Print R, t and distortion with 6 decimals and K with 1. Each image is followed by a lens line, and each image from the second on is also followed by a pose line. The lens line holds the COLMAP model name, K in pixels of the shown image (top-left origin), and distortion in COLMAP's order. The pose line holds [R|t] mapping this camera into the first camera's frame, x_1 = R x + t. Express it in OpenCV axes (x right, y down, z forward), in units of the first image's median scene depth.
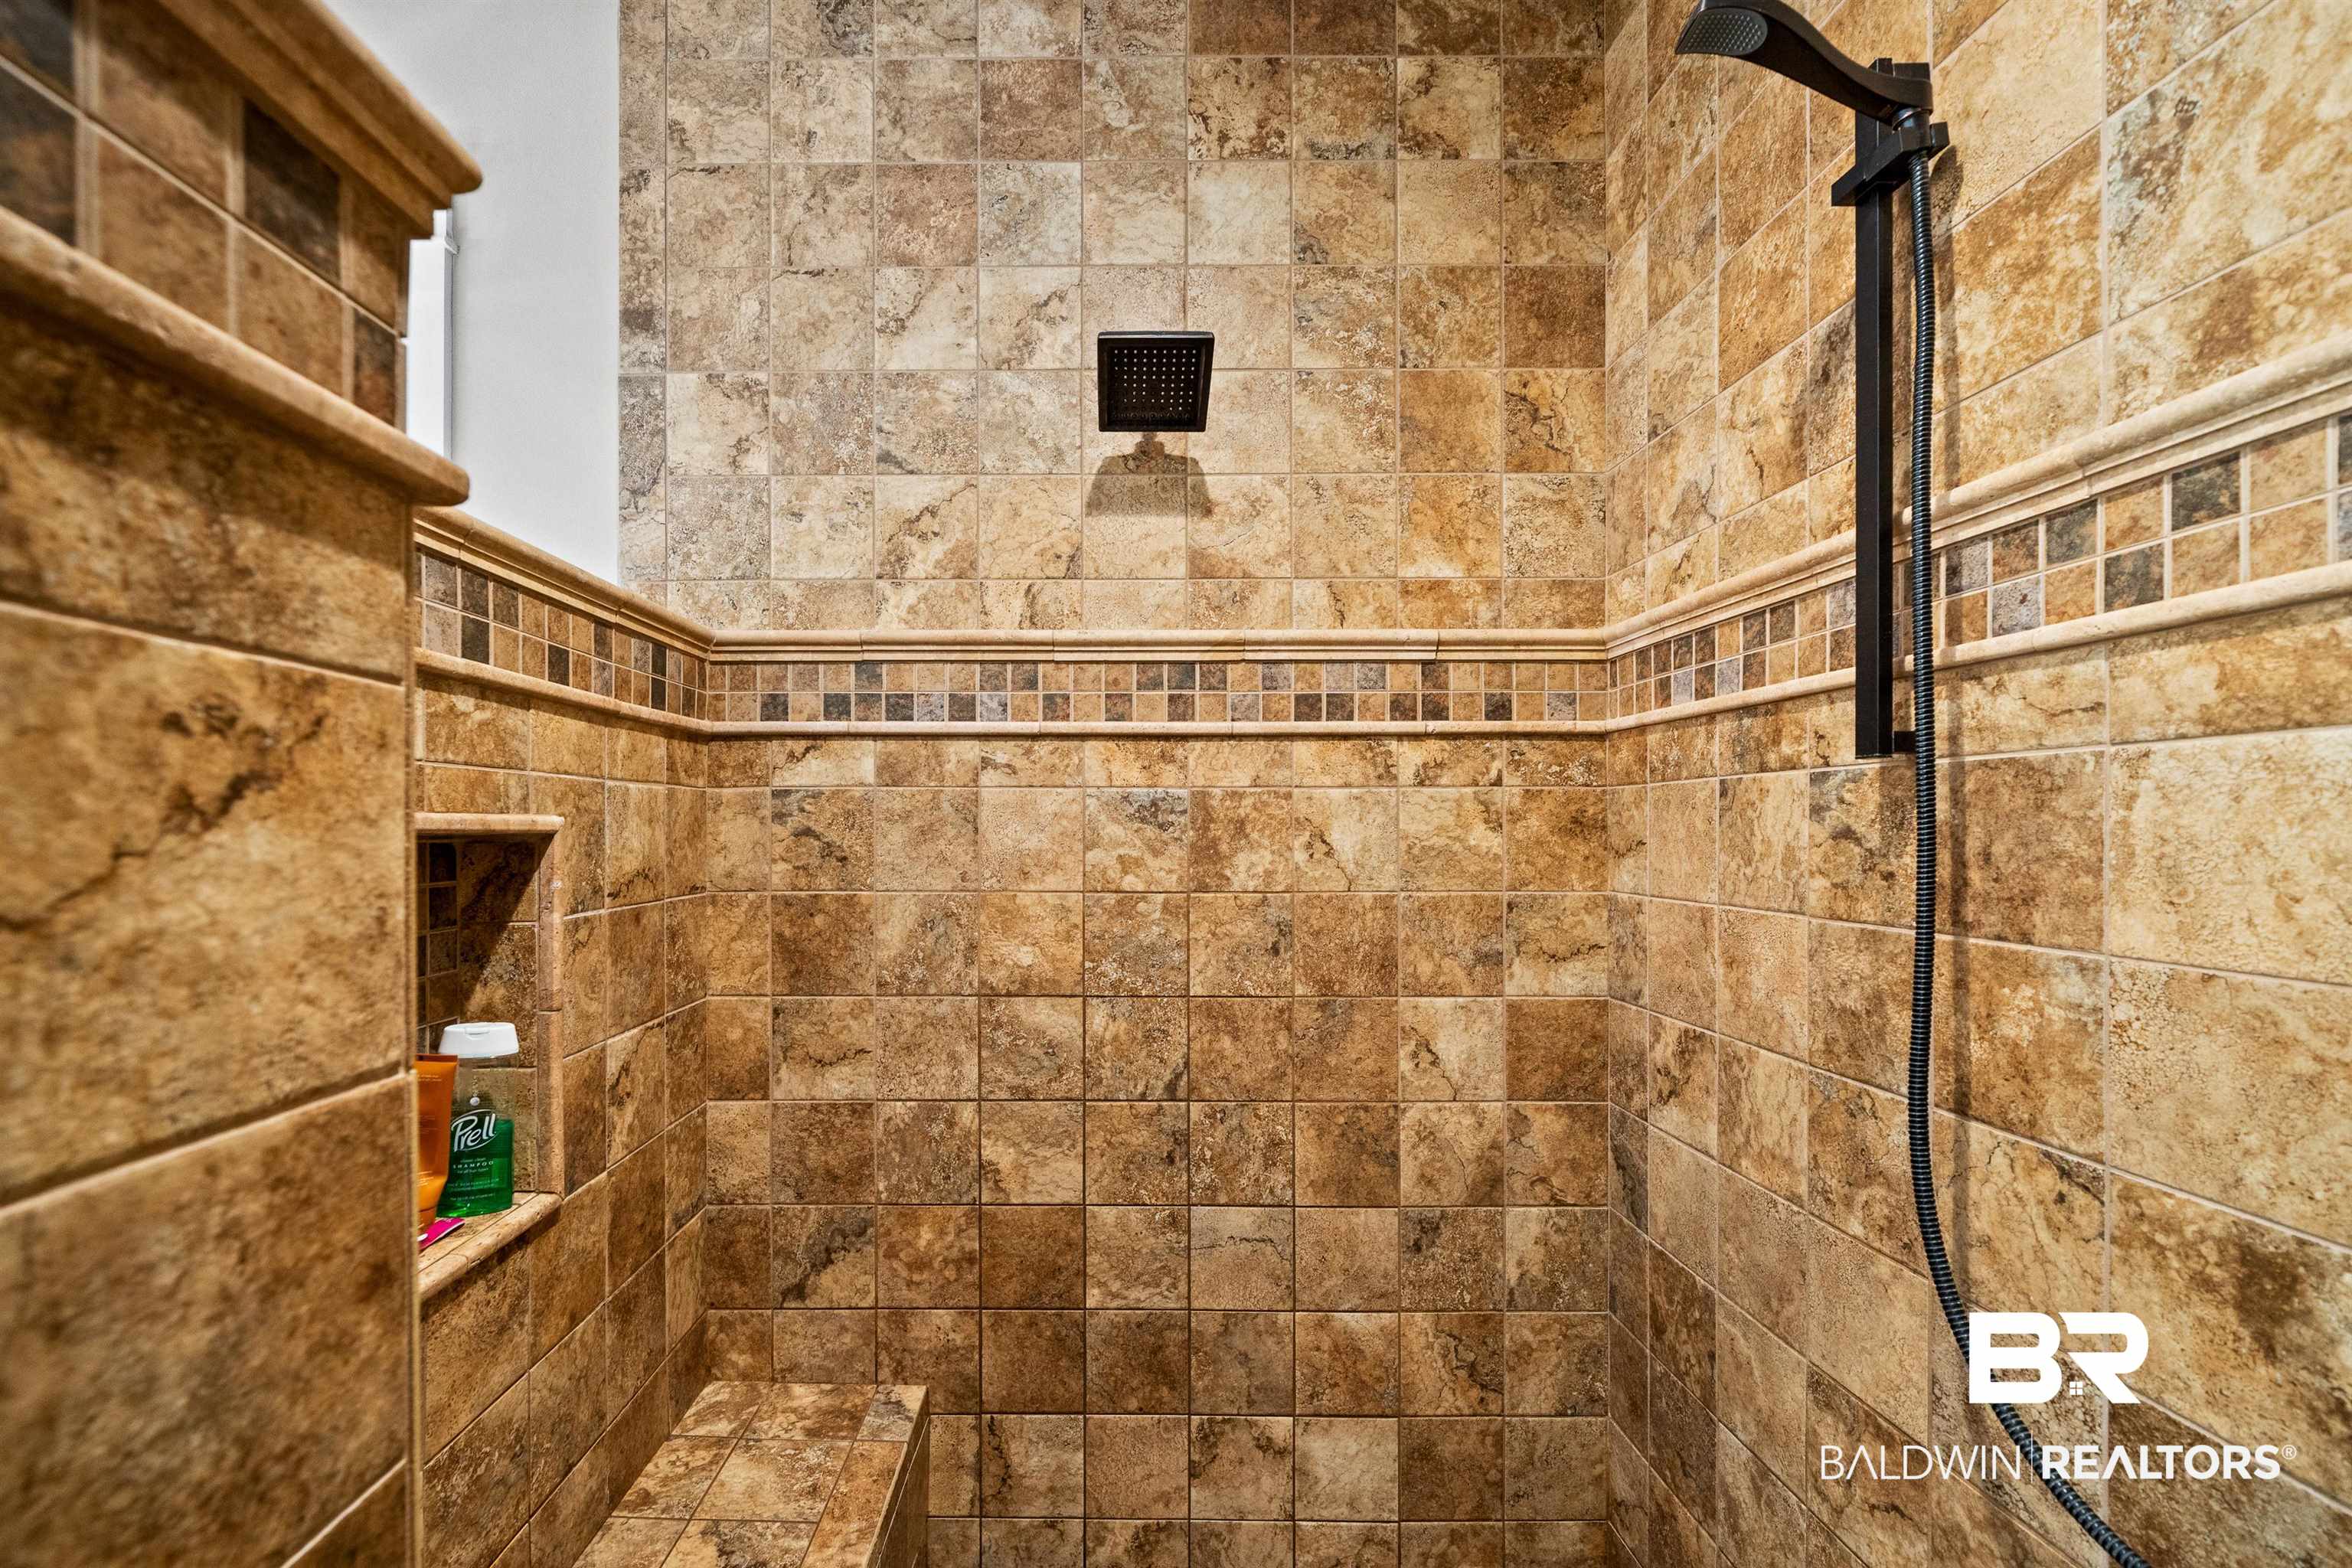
lens RADIAL K [[920.3, 0, 1180.6], [0, 920.3, 794.9], [0, 0, 1]] dist [-0.001728, -0.000051]
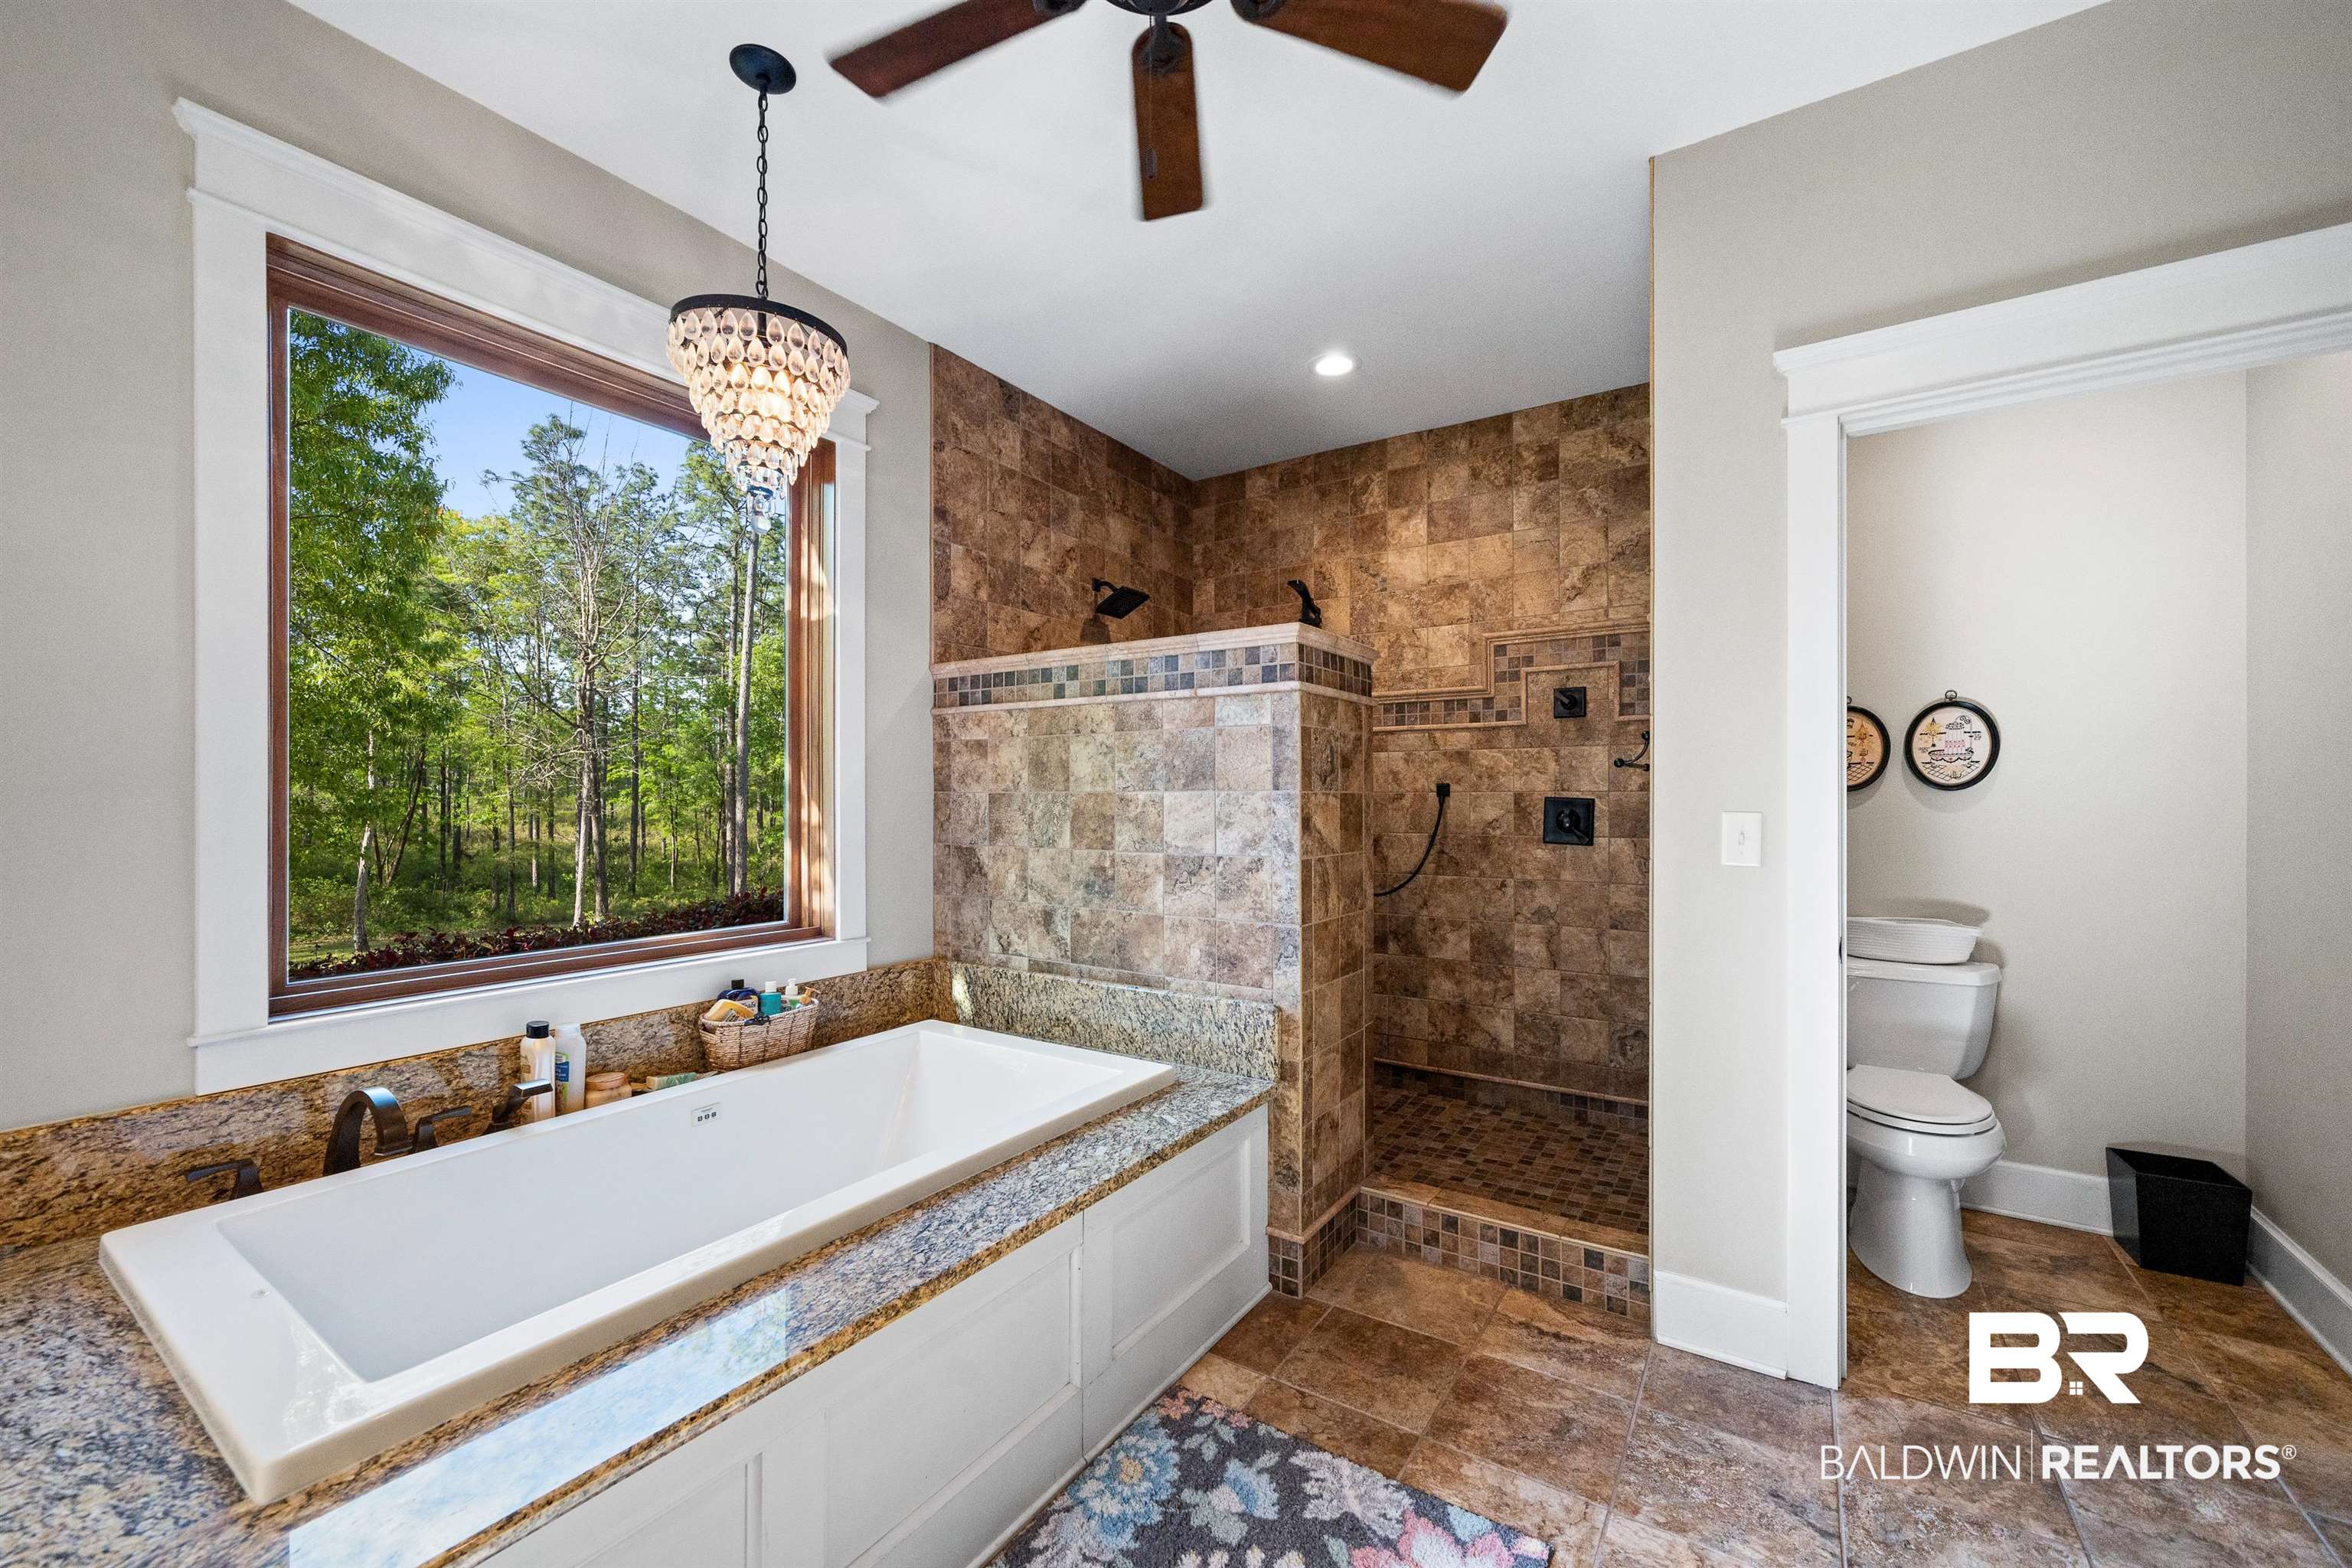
lens RADIAL K [[920.3, 0, 1180.6], [0, 920.3, 794.9], [0, 0, 1]] dist [-0.001728, -0.000051]
pose [[0.544942, 0.003672, 0.838466, -2.017233], [0.002543, 0.999979, -0.006032, 0.124000], [-0.838470, 0.005419, 0.544921, -0.563785]]
